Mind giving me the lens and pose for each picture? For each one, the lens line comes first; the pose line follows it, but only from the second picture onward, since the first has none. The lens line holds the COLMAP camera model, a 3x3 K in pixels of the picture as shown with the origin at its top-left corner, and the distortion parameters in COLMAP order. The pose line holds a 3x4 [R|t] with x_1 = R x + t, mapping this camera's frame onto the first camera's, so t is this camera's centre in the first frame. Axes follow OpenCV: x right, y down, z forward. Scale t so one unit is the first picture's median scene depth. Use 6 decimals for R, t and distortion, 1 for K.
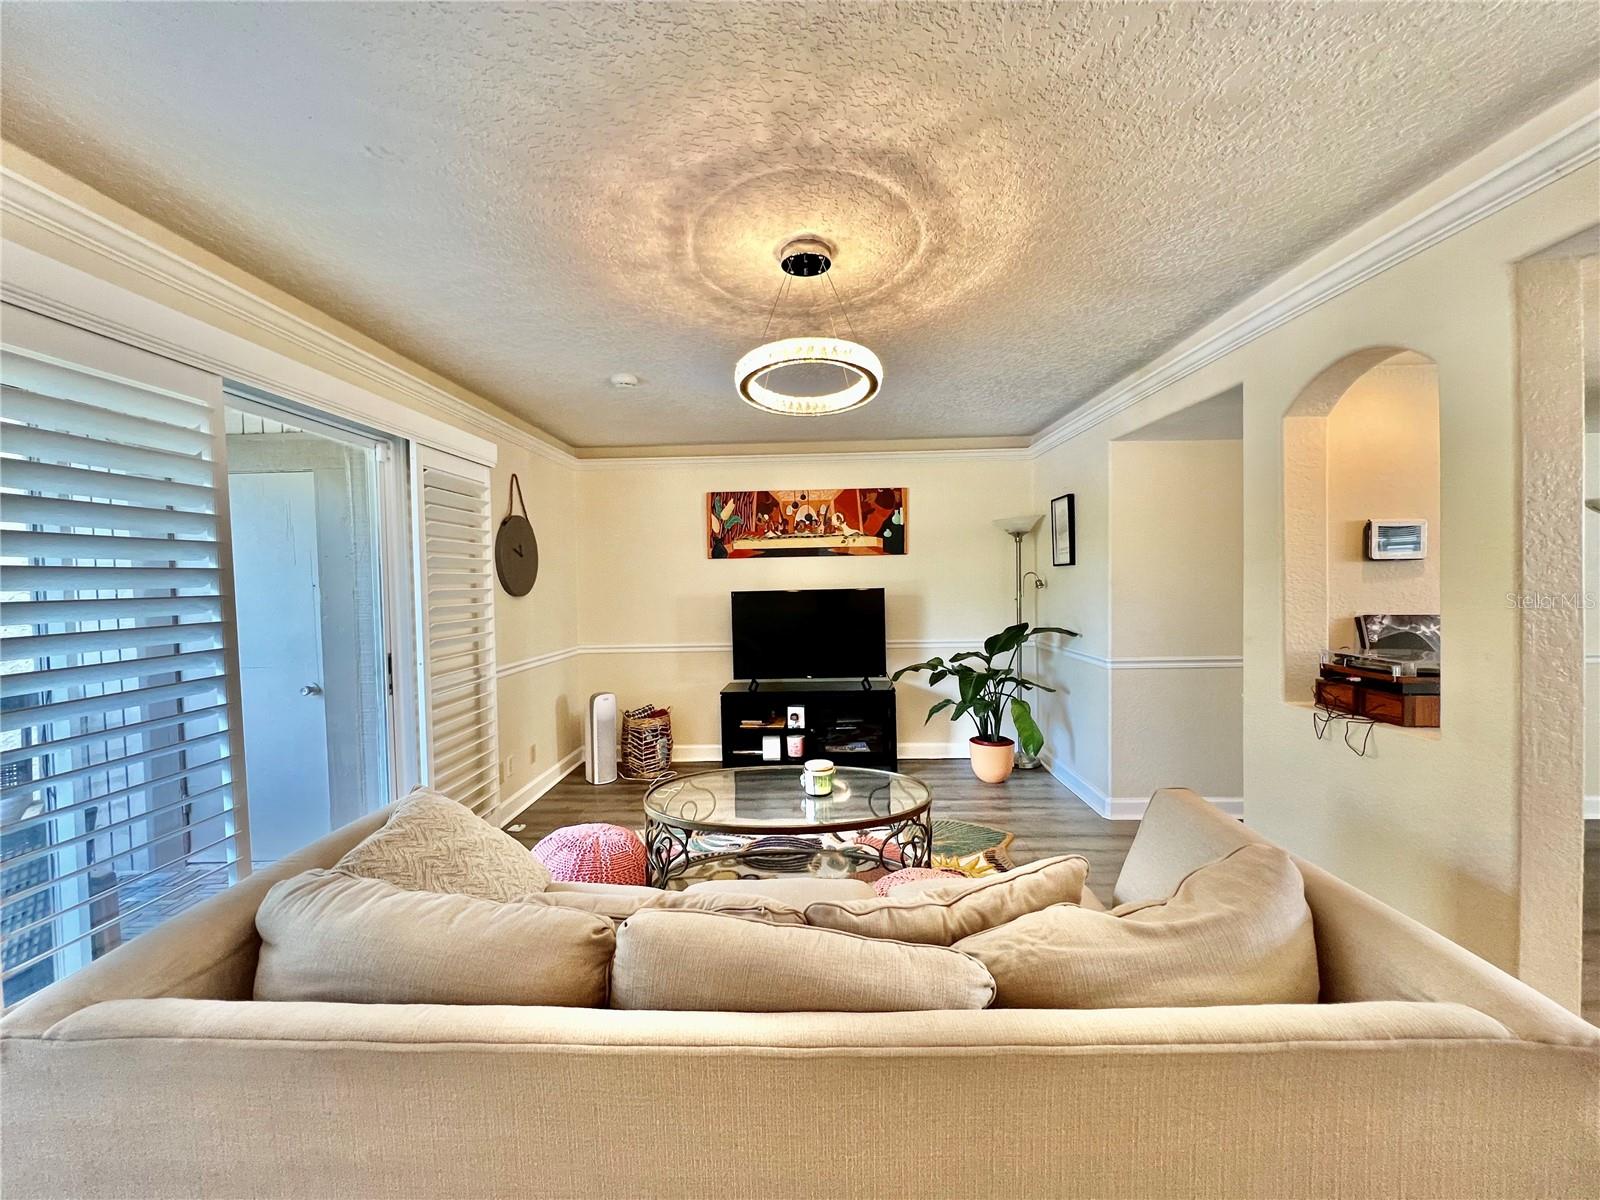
lens RADIAL K [[634.0, 0, 795.4], [0, 634.0, 597.1], [0, 0, 1]] dist [-0.000275, 0.000108]
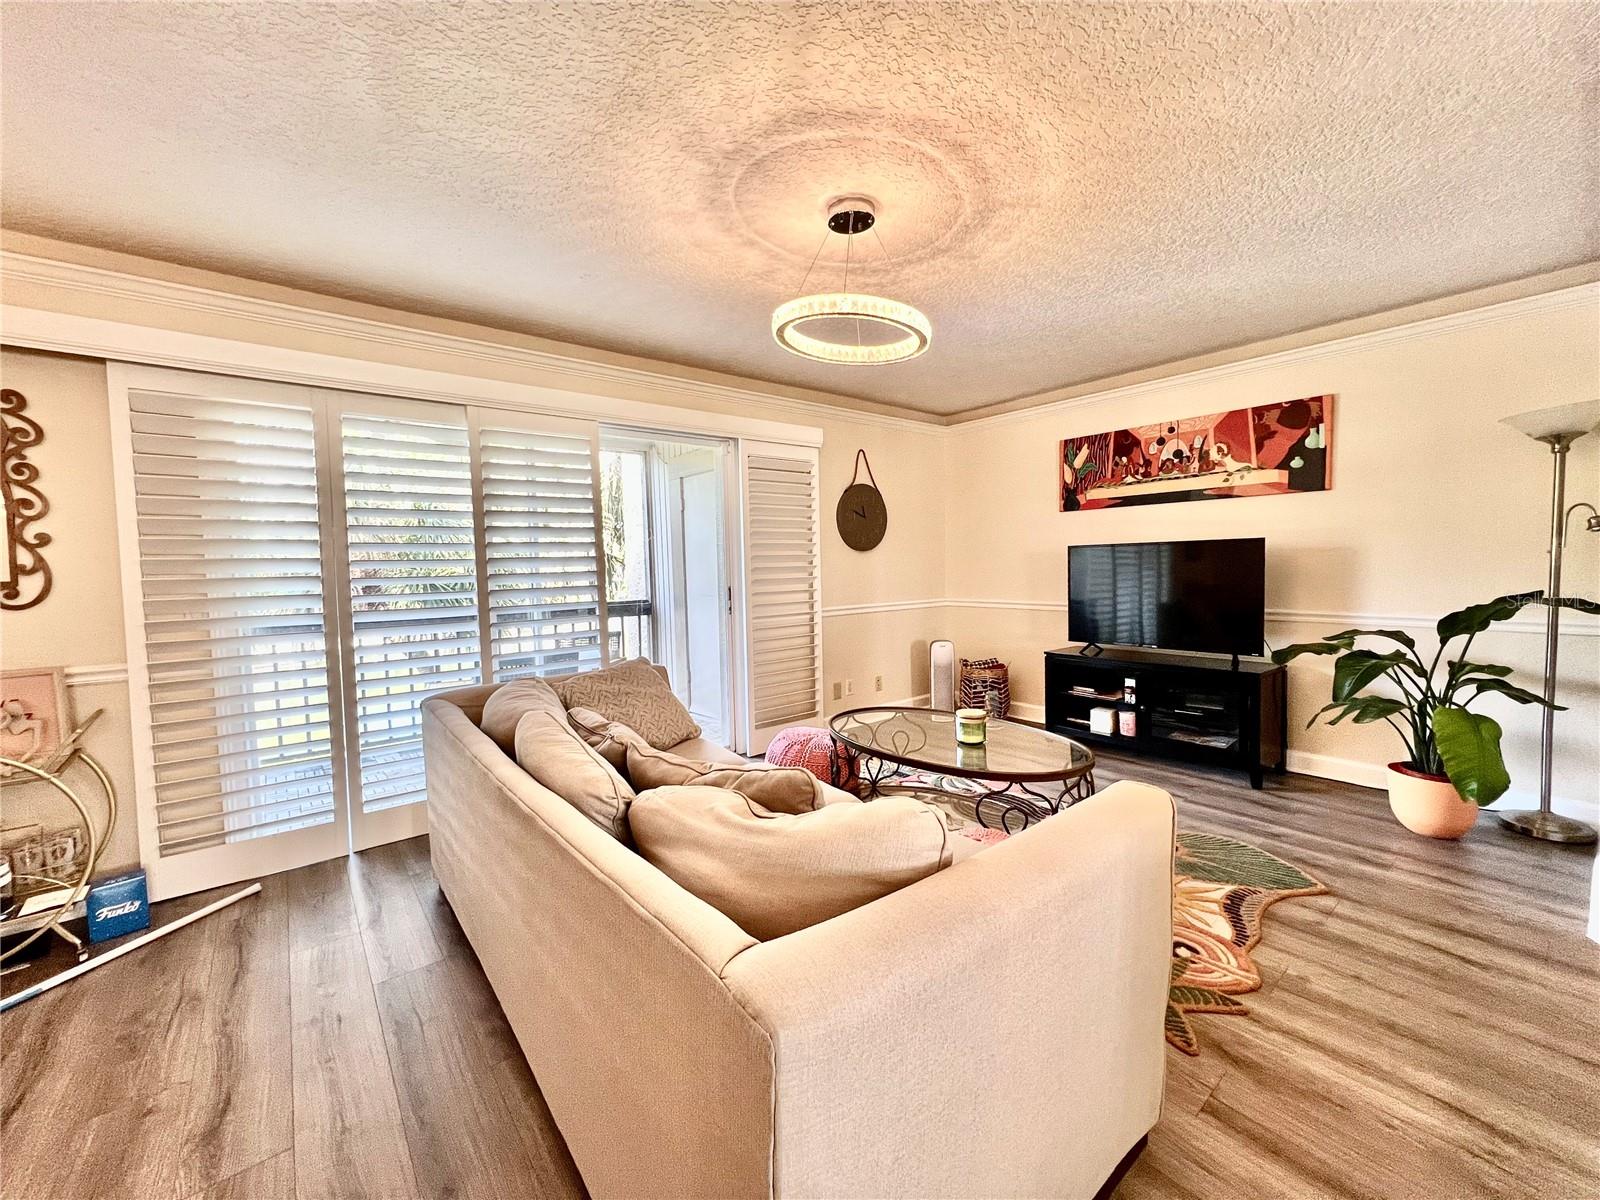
lens RADIAL K [[634.0, 0, 795.4], [0, 634.0, 597.1], [0, 0, 1]] dist [-0.000275, 0.000108]
pose [[0.653785, 0.044943, -0.755344, 0.336996], [-0.009289, 0.998636, 0.051378, 0.021721], [0.756623, -0.026574, 0.653311, 0.092660]]
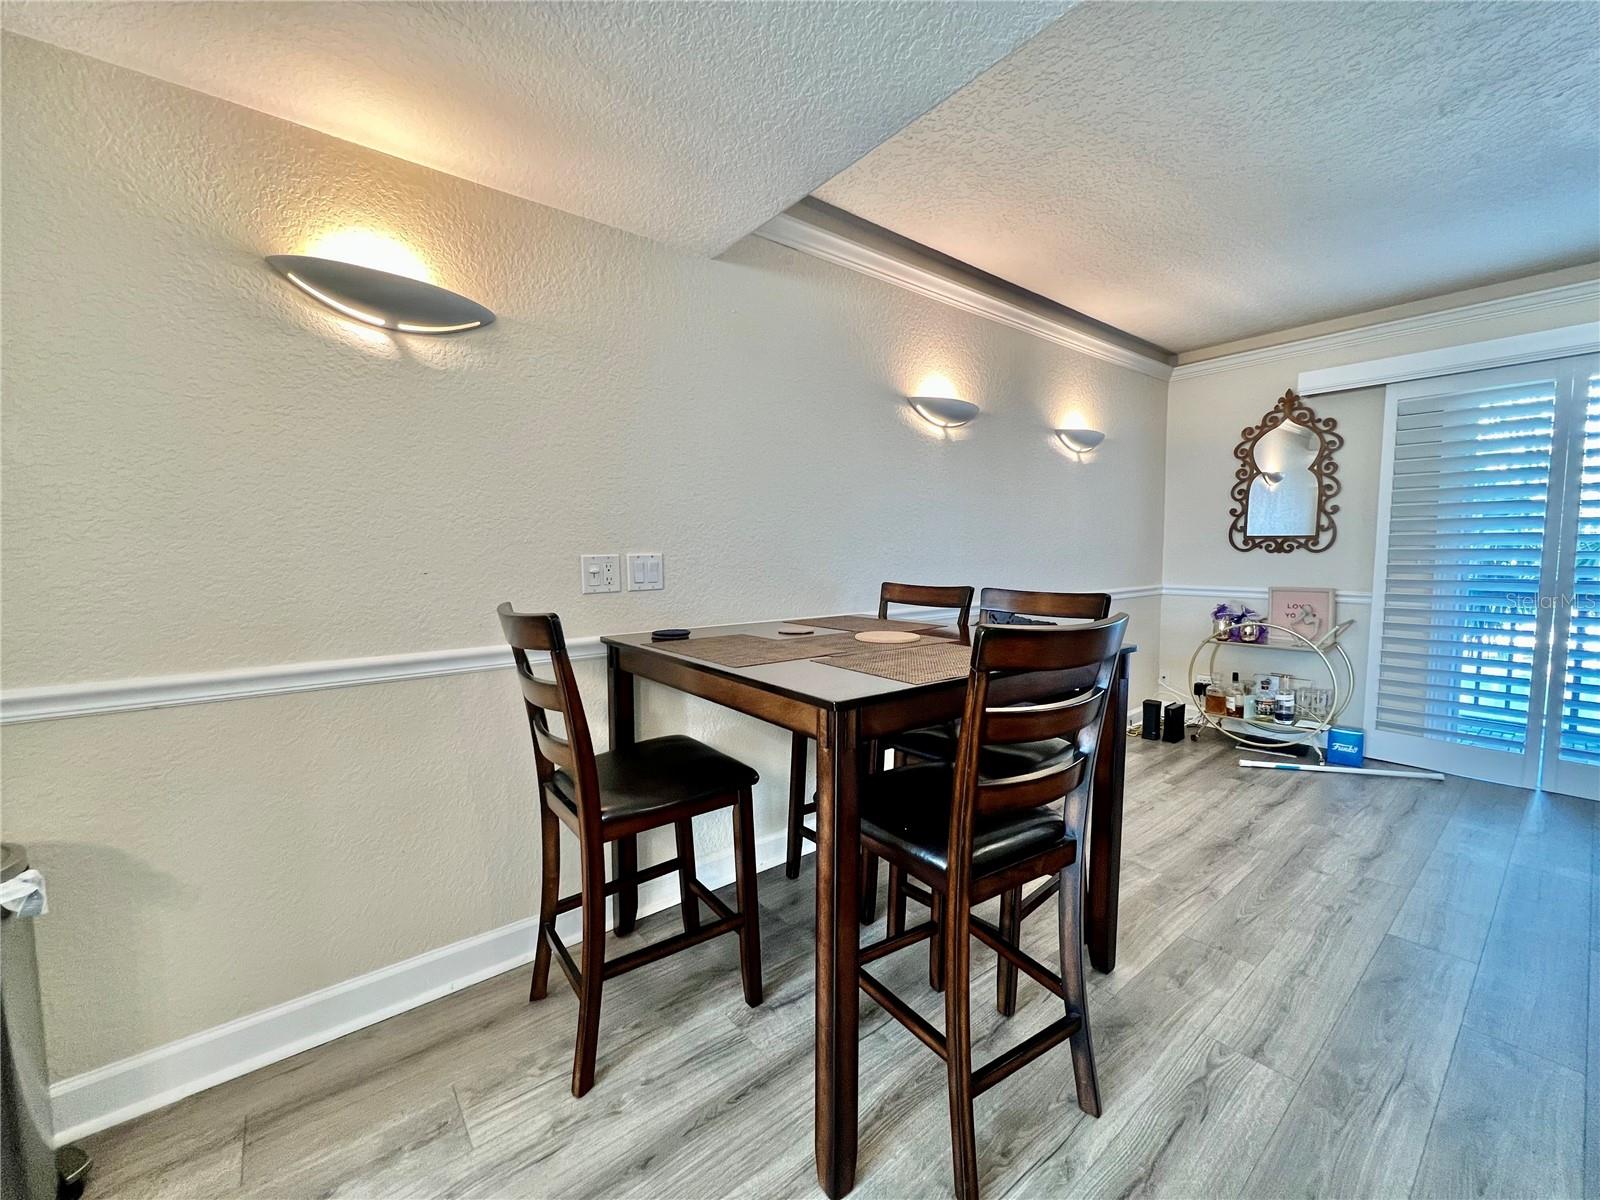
lens RADIAL K [[637.8, 0, 795.0], [0, 637.8, 596.7], [0, 0, 1]] dist [-0.000901, -0.000161]
pose [[-0.766133, 0.067293, -0.639150, 0.590691], [0.002638, 0.994824, 0.101578, 0.033054], [0.642677, 0.076136, -0.762345, 0.150027]]
